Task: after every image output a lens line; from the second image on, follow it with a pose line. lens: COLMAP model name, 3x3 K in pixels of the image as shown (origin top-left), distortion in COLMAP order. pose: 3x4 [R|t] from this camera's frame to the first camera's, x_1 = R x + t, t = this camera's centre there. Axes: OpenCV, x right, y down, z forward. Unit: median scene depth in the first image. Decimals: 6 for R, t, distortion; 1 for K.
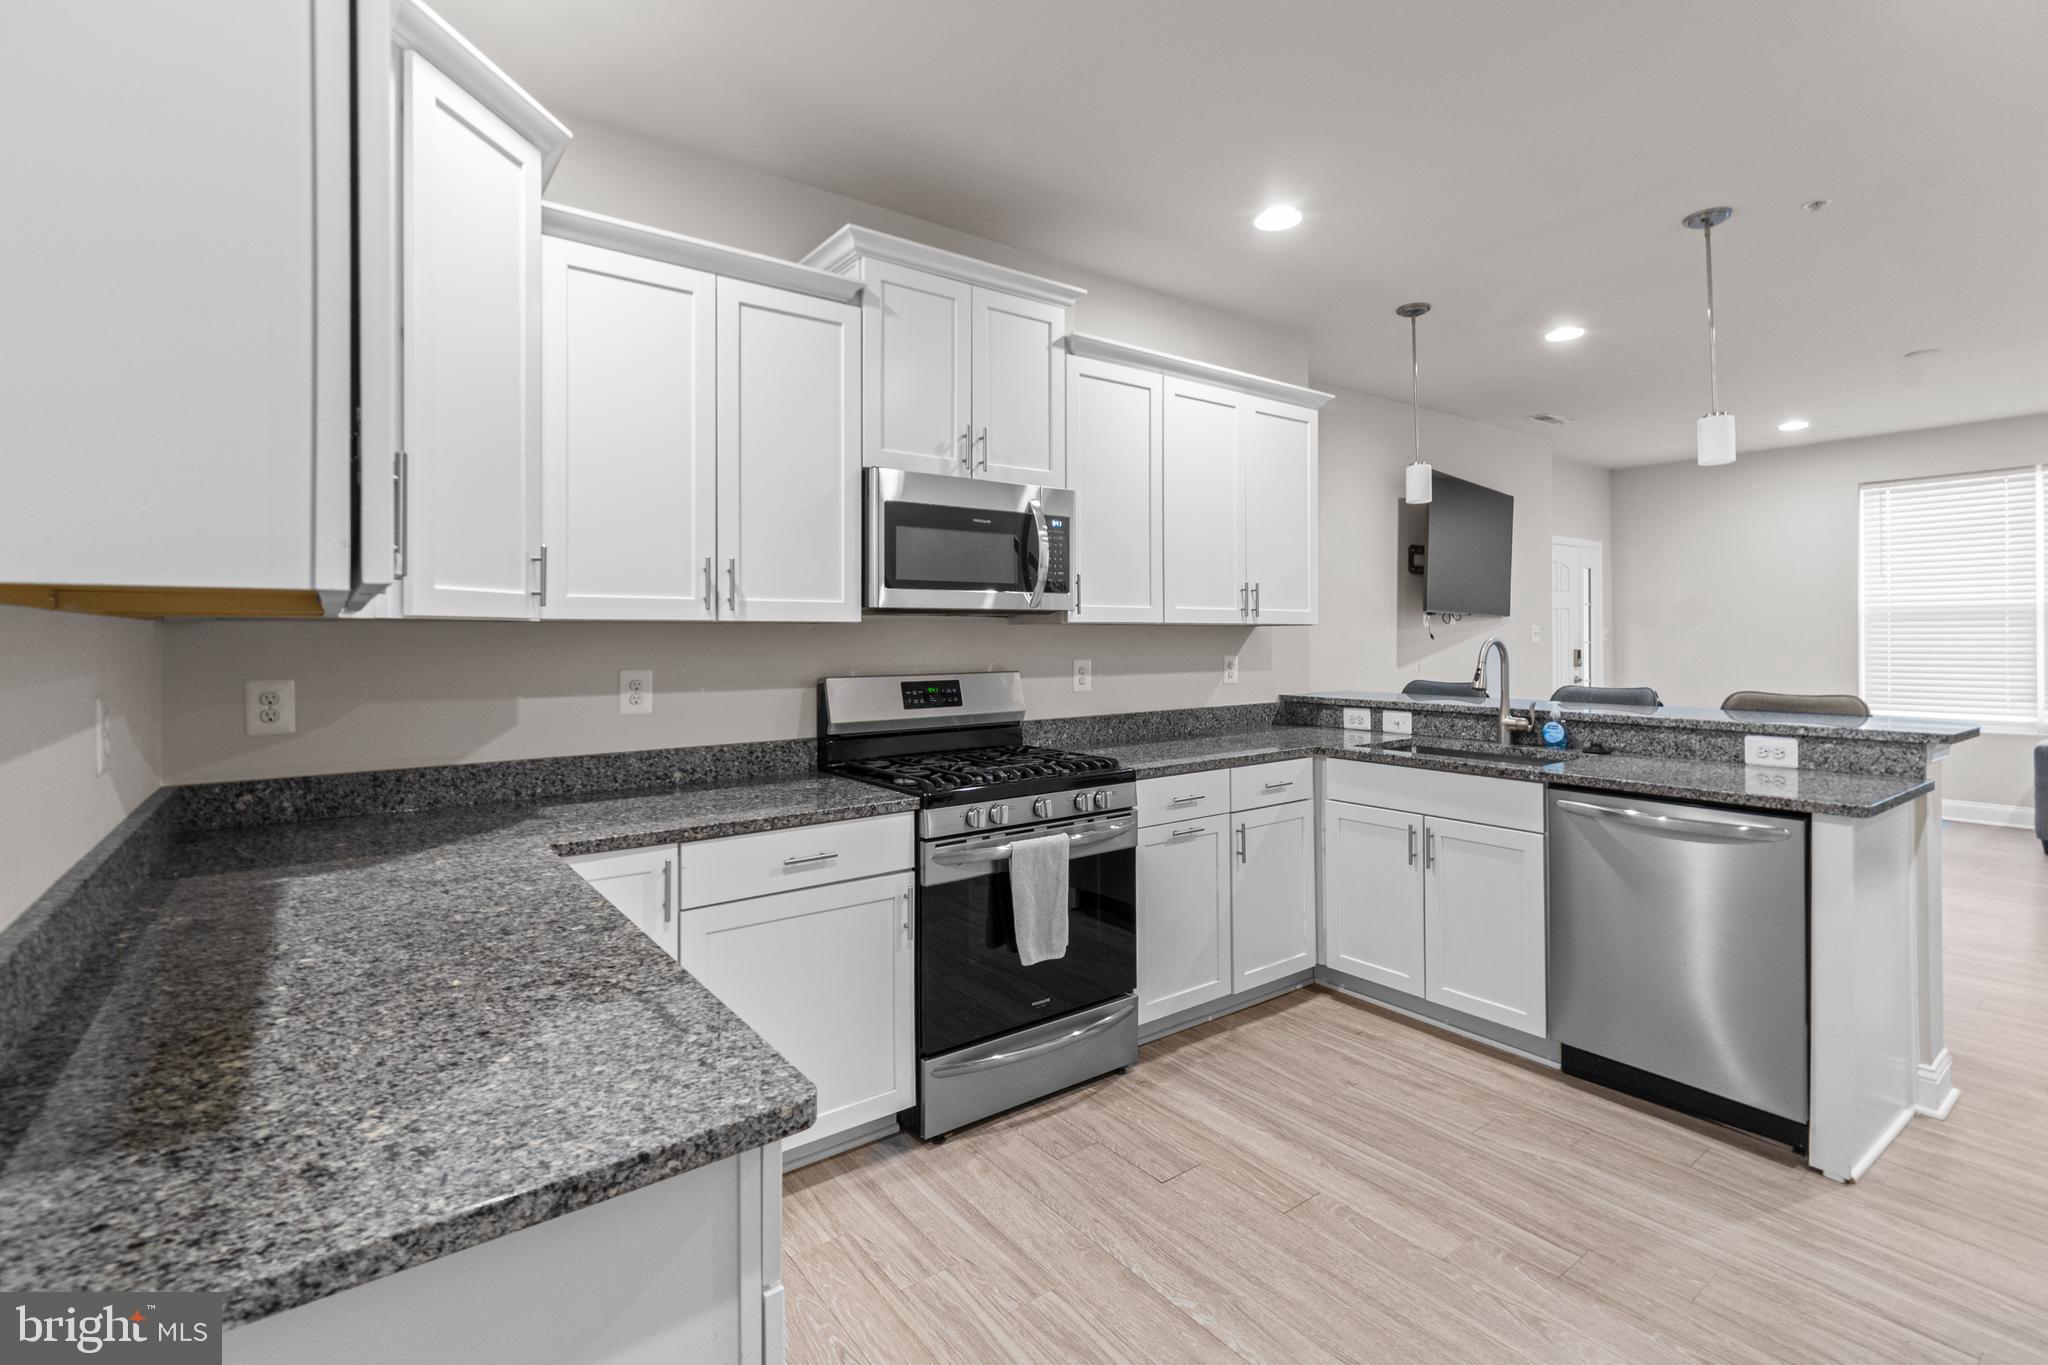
lens RADIAL K [[926.3, 0, 1011.8], [0, 926.3, 637.9], [0, 0, 1]] dist [0.002820, -0.003696]
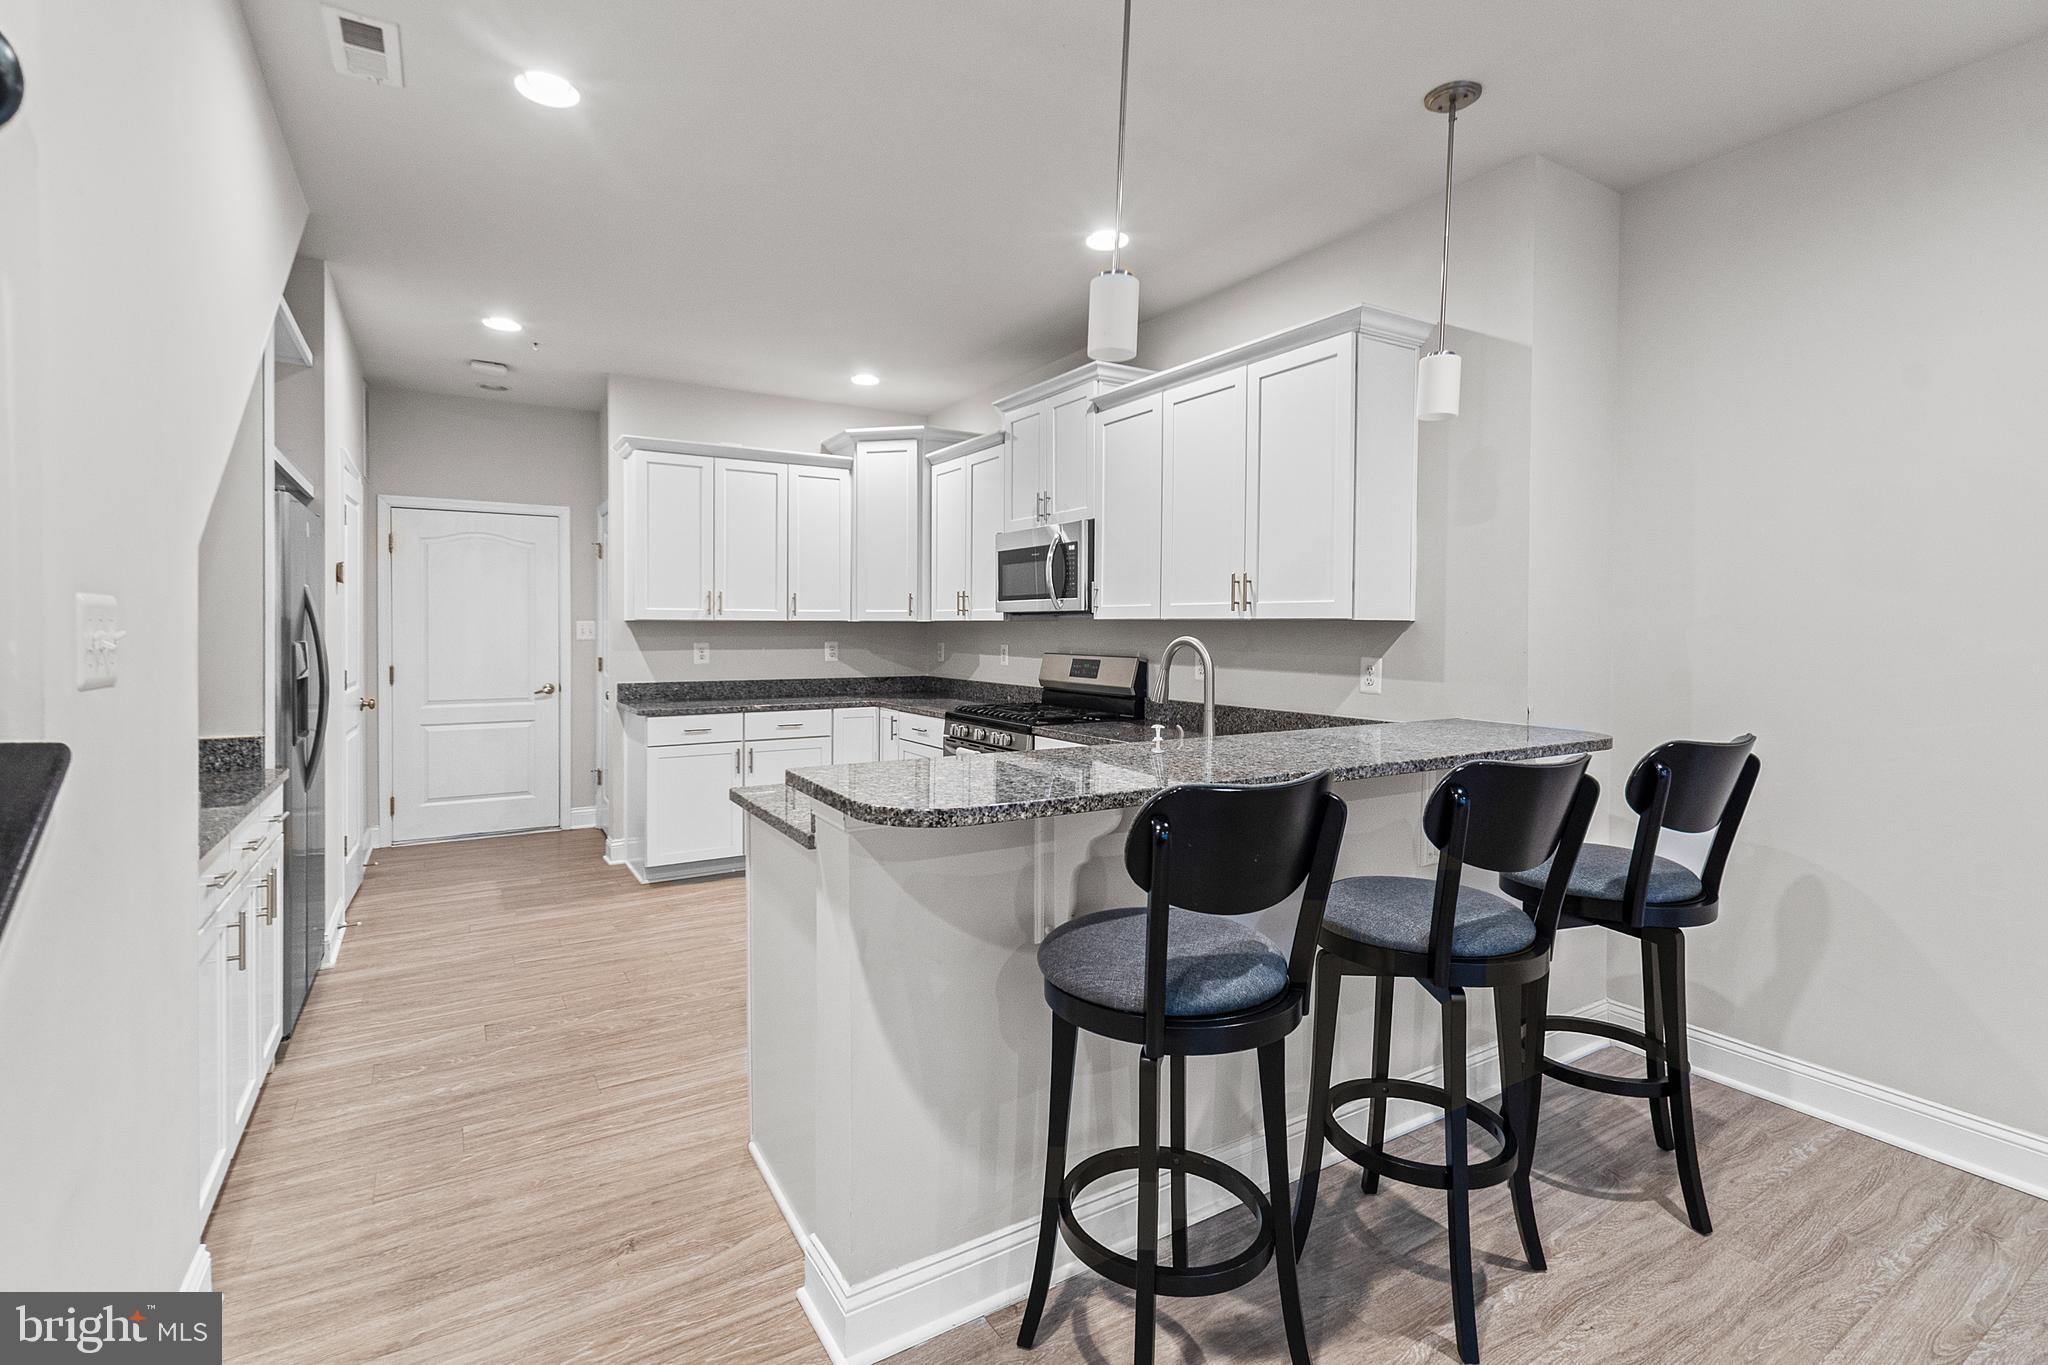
lens RADIAL K [[961.4, 0, 1016.1], [0, 961.4, 639.7], [0, 0, 1]] dist [0.003935, 0.000882]
pose [[-0.088993, 0.018663, -0.995857, 1.699706], [-0.004877, 0.999804, 0.019172, -0.016313], [0.996020, 0.006563, -0.088884, 1.204036]]
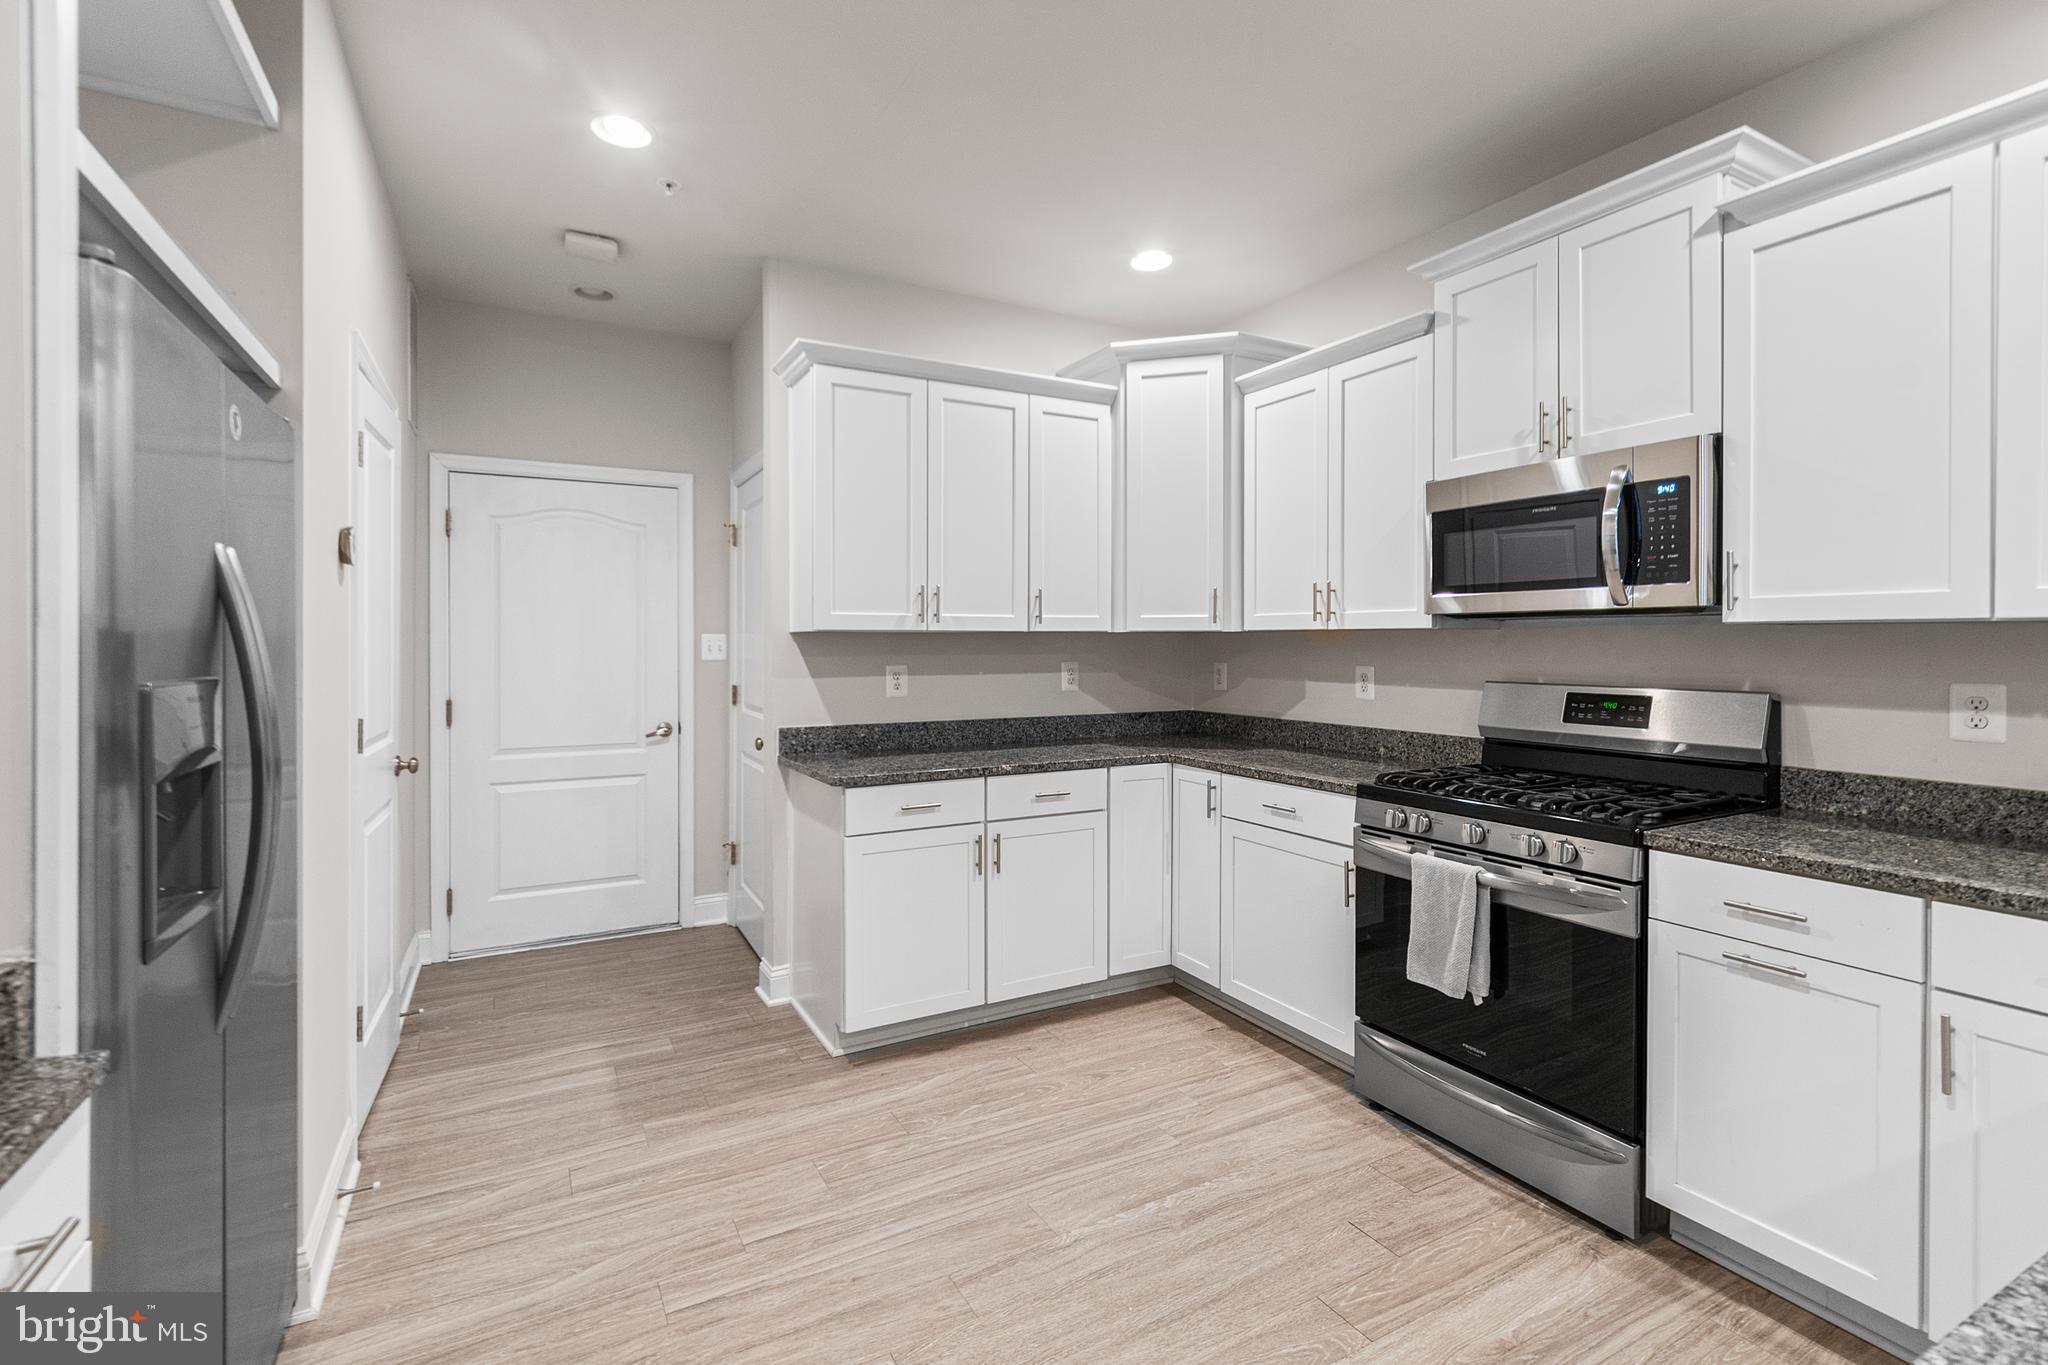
lens RADIAL K [[939.8, 0, 1014.0], [0, 939.8, 644.6], [0, 0, 1]] dist [0.000751, -0.000359]
pose [[-0.137030, 0.008841, -0.990527, 0.989672], [-0.000009, 0.999960, 0.008926, -0.007747], [0.990567, 0.001232, -0.137025, 0.679769]]
